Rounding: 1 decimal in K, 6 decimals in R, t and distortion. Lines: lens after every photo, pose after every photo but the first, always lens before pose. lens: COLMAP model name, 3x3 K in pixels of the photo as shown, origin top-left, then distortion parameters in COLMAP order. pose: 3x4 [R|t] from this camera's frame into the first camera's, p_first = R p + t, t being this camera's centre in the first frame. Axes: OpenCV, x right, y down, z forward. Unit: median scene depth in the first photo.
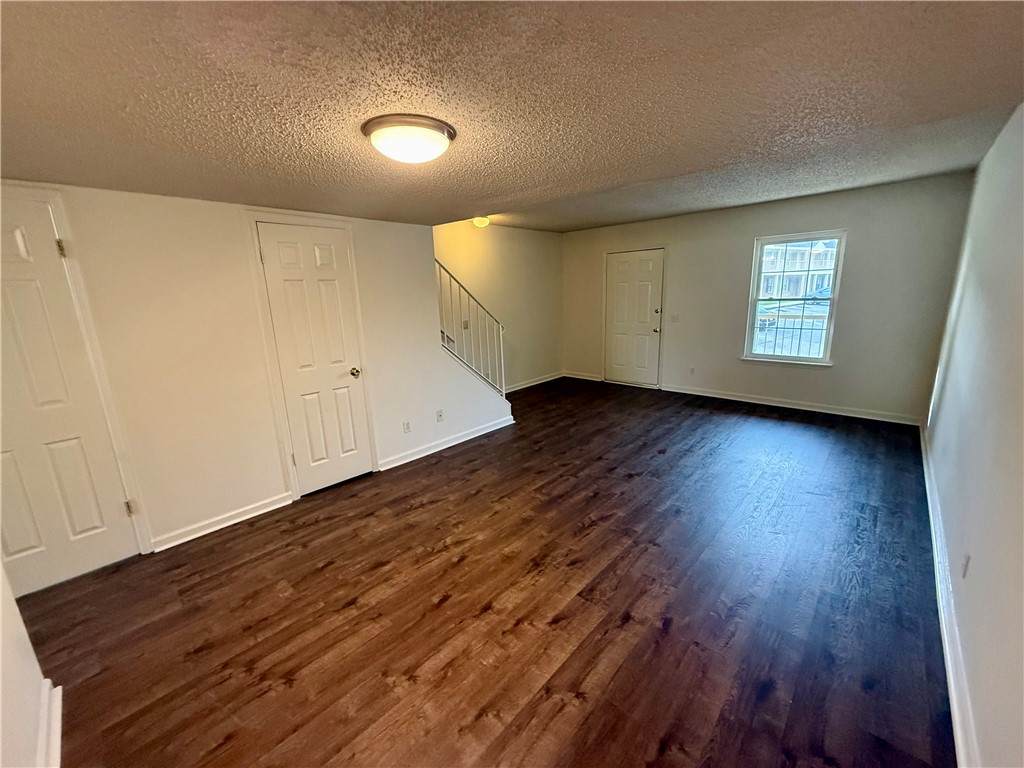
lens RADIAL K [[407.6, 0, 511.6], [0, 407.6, 384.0], [0, 0, 1]] dist [0.000511, 0.000015]
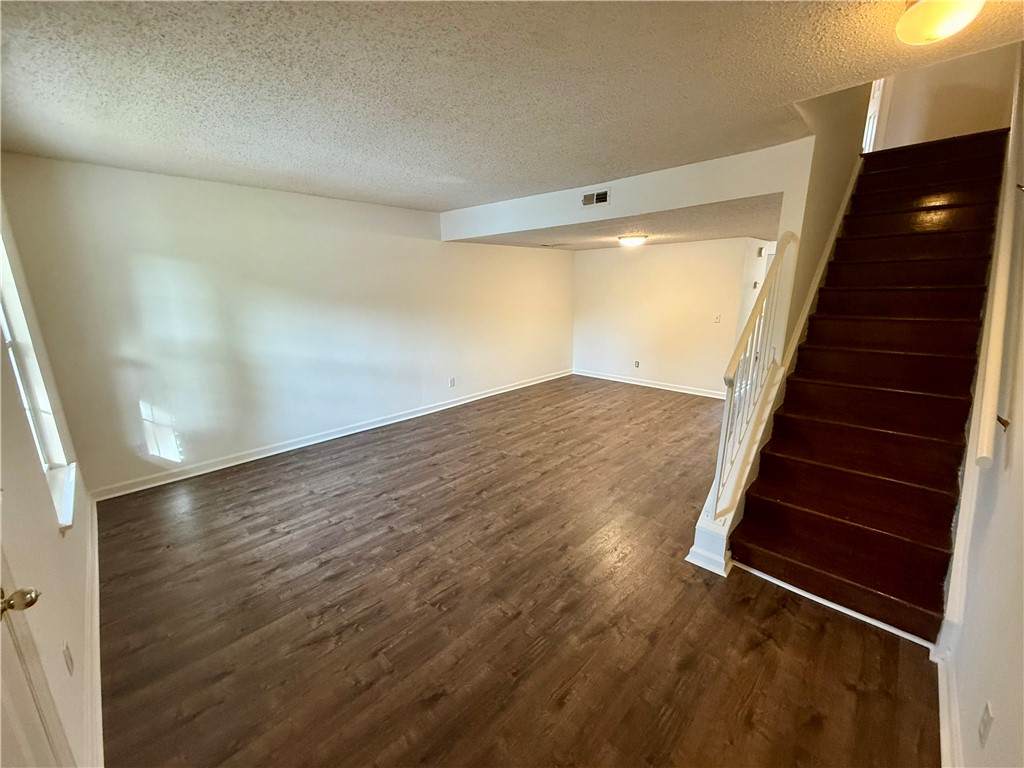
lens RADIAL K [[407.6, 0, 510.7], [0, 407.6, 383.1], [0, 0, 1]] dist [0.000511, 0.000015]
pose [[-0.998519, 0.039762, 0.037127, 0.327620], [0.052086, 0.895729, 0.441539, -0.553898], [-0.015699, 0.442819, -0.896473, 2.296394]]
